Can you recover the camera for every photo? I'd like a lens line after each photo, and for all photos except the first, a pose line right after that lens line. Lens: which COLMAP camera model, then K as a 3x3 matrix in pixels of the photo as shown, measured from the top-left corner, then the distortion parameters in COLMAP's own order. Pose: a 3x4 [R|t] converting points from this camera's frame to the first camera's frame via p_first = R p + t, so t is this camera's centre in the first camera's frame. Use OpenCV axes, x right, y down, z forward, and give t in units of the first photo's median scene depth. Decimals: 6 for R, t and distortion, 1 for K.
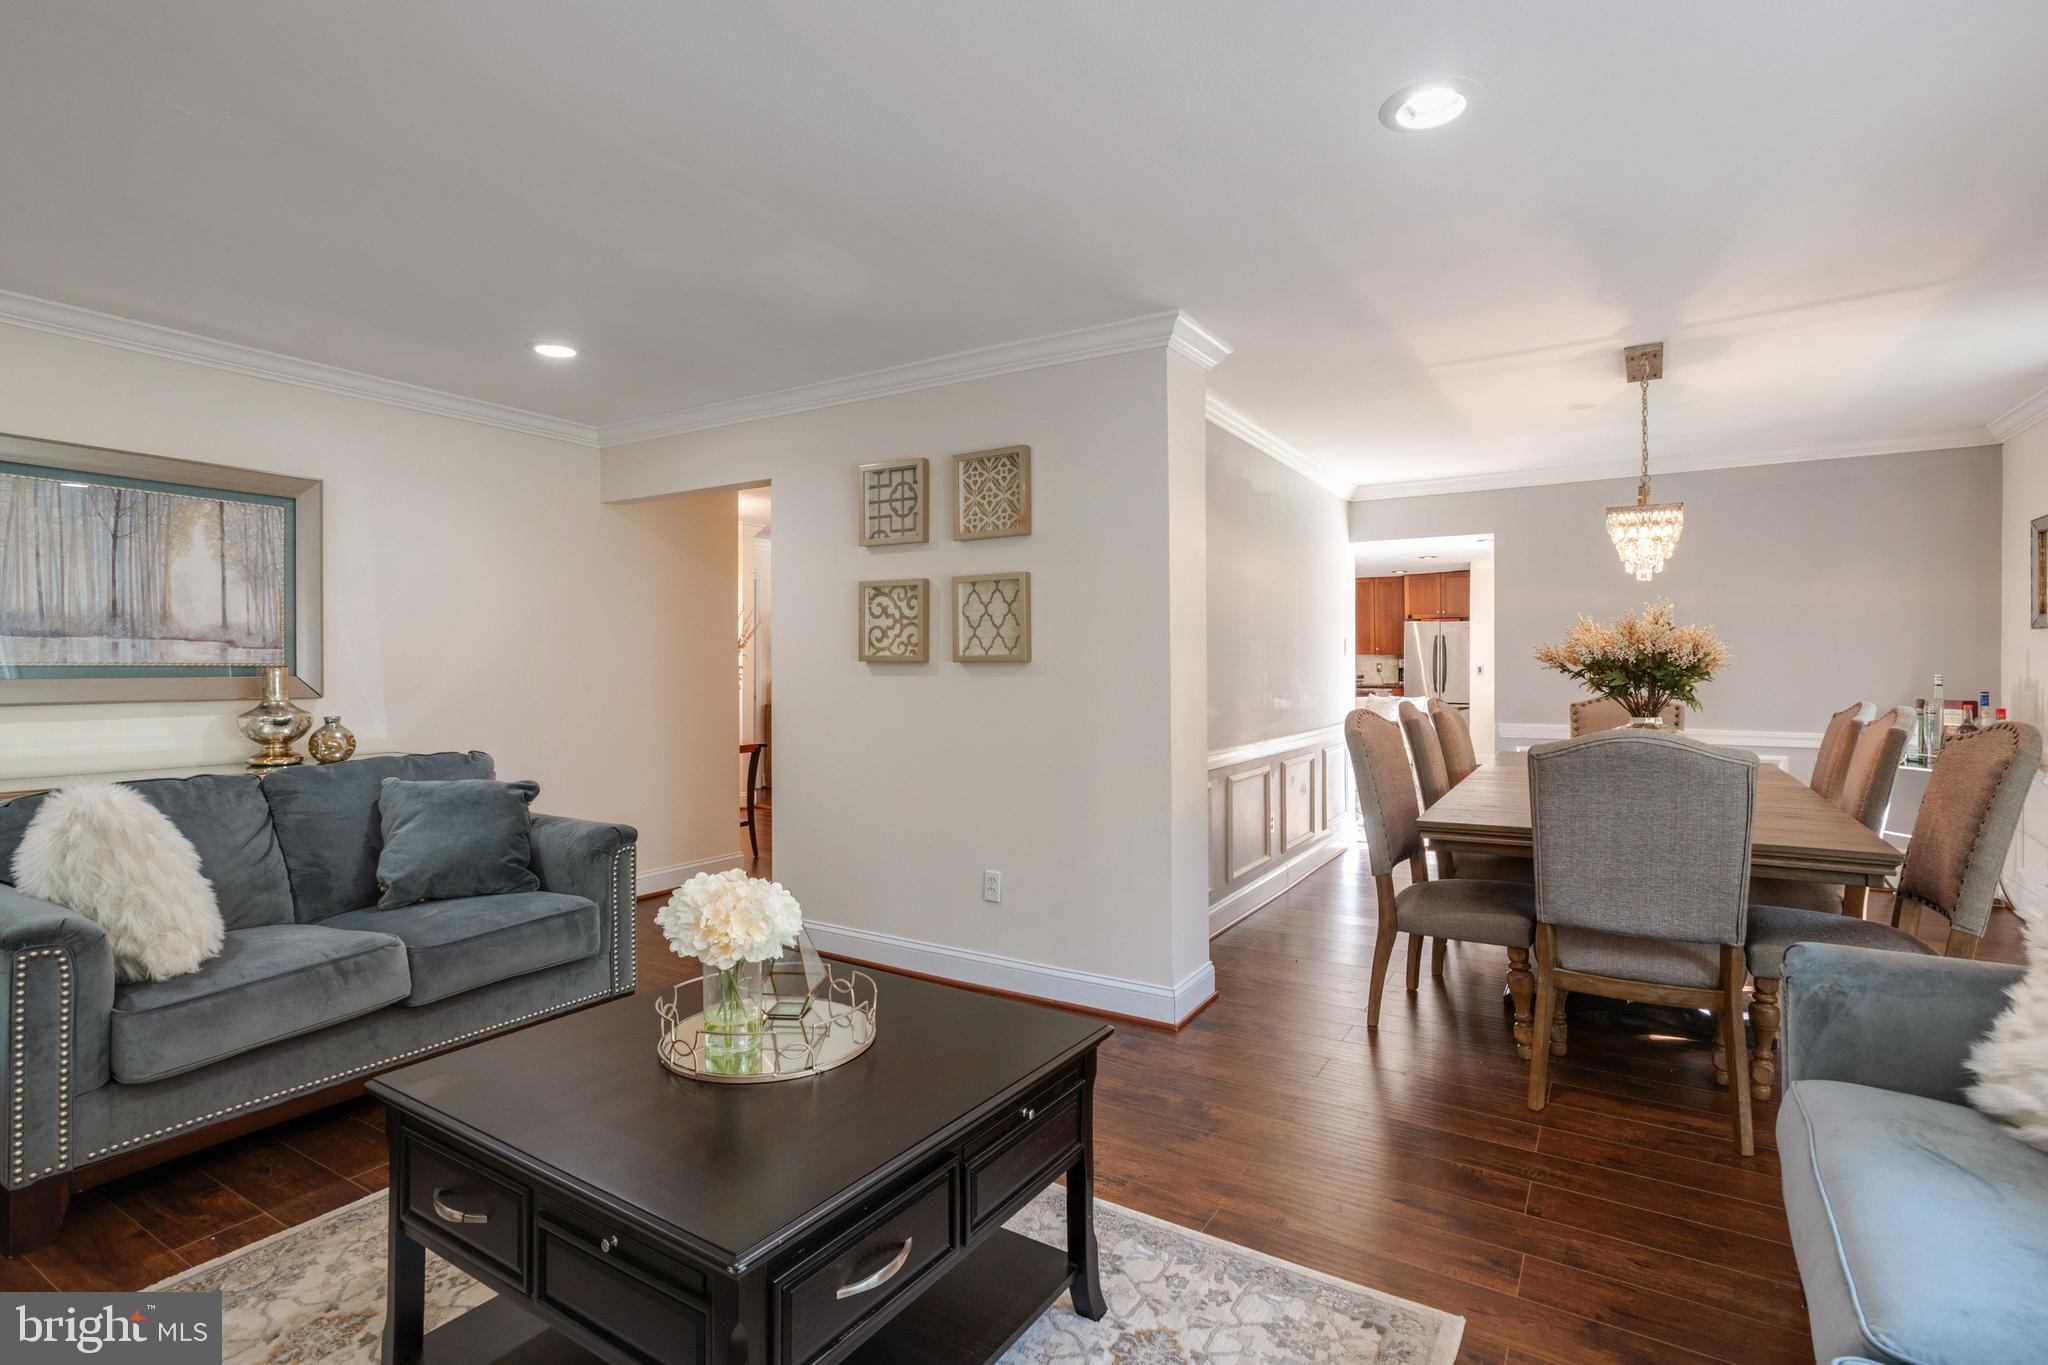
lens RADIAL K [[976.0, 0, 1026.1], [0, 976.0, 674.3], [0, 0, 1]] dist [-0.020001, 0.016904]
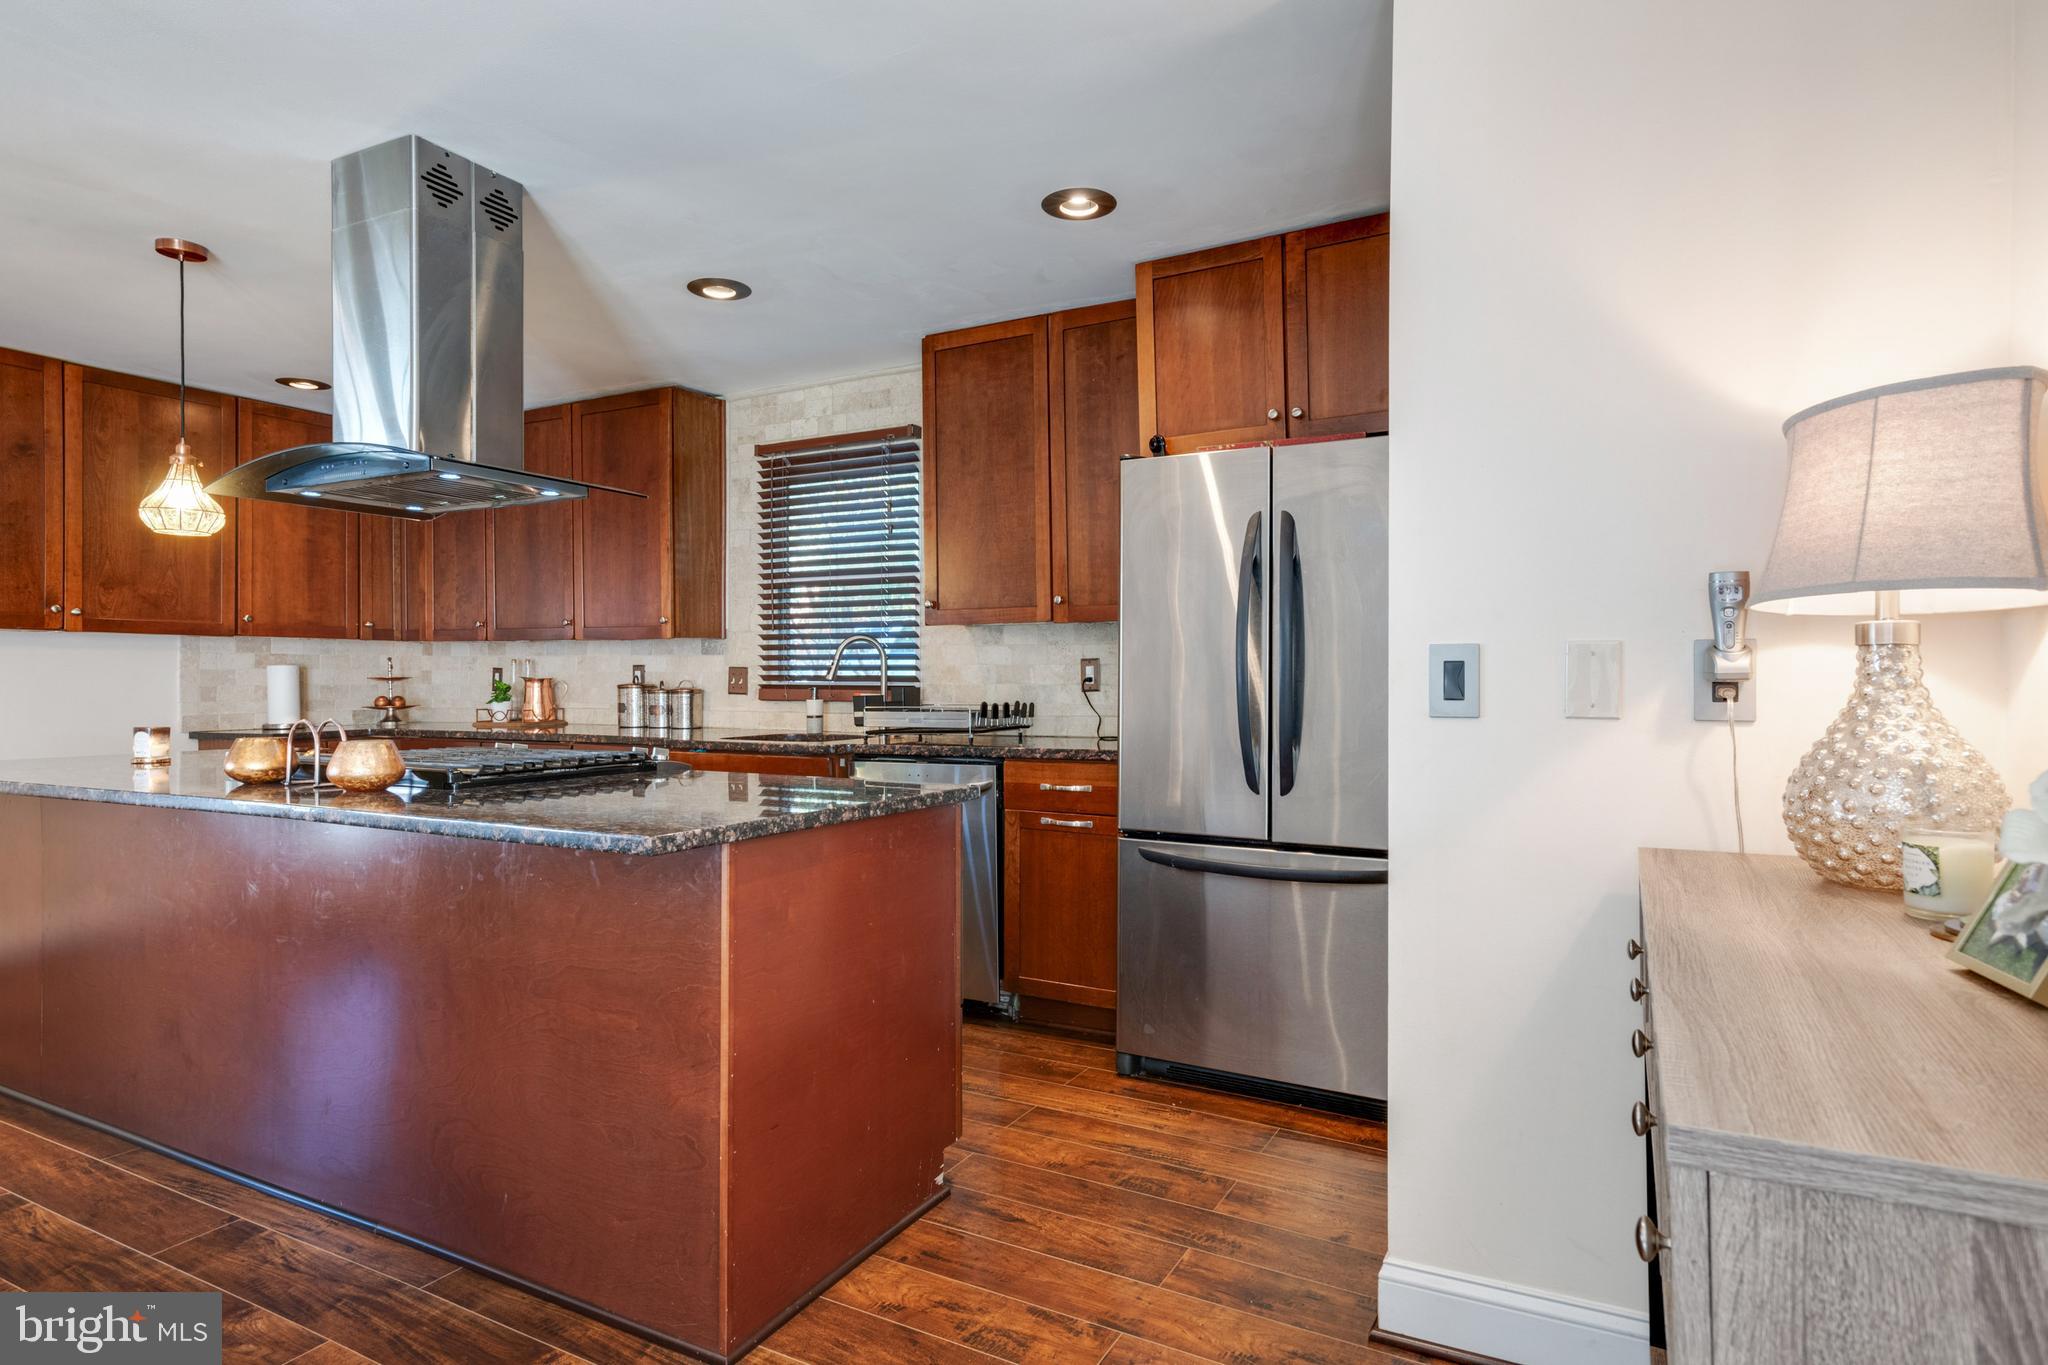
lens RADIAL K [[1119.7, 0, 1031.9], [0, 1119.7, 680.1], [0, 0, 1]] dist [-0.014988, 0.023035]
pose [[0.998353, 0.001879, 0.057334, 0.372837], [-0.001112, 0.999909, -0.013410, -0.002221], [-0.057354, 0.013324, 0.998265, 0.792504]]
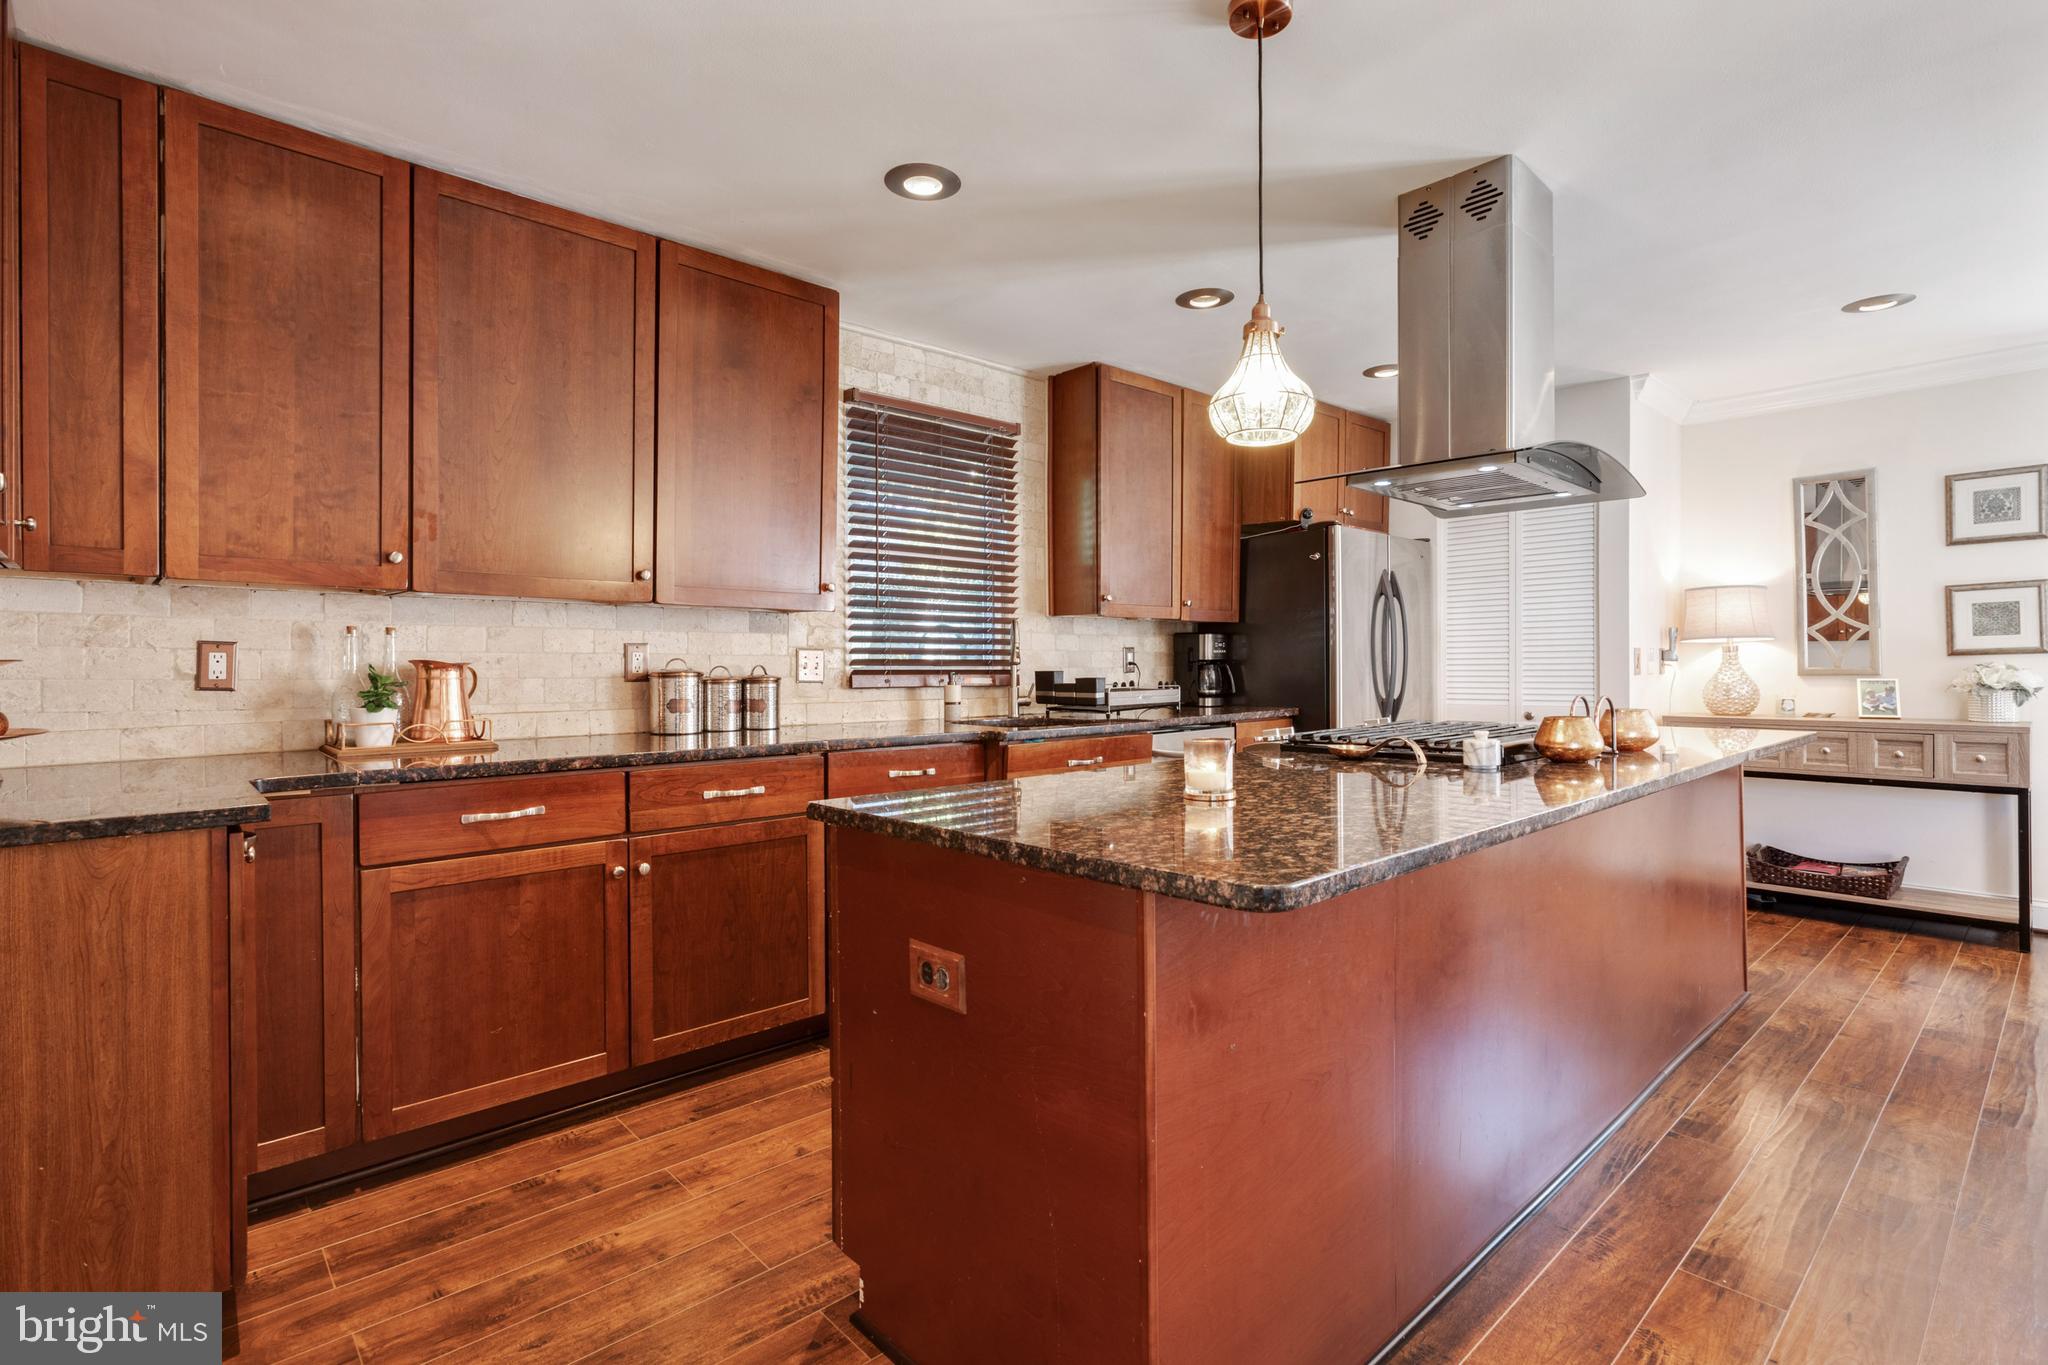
lens RADIAL K [[976.0, 0, 1026.1], [0, 976.0, 674.3], [0, 0, 1]] dist [-0.020001, 0.016904]
pose [[0.268898, -0.009208, 0.963125, 0.026305], [0.017026, 0.999843, 0.004805, -0.005017], [-0.963018, 0.015106, 0.269012, 1.067122]]
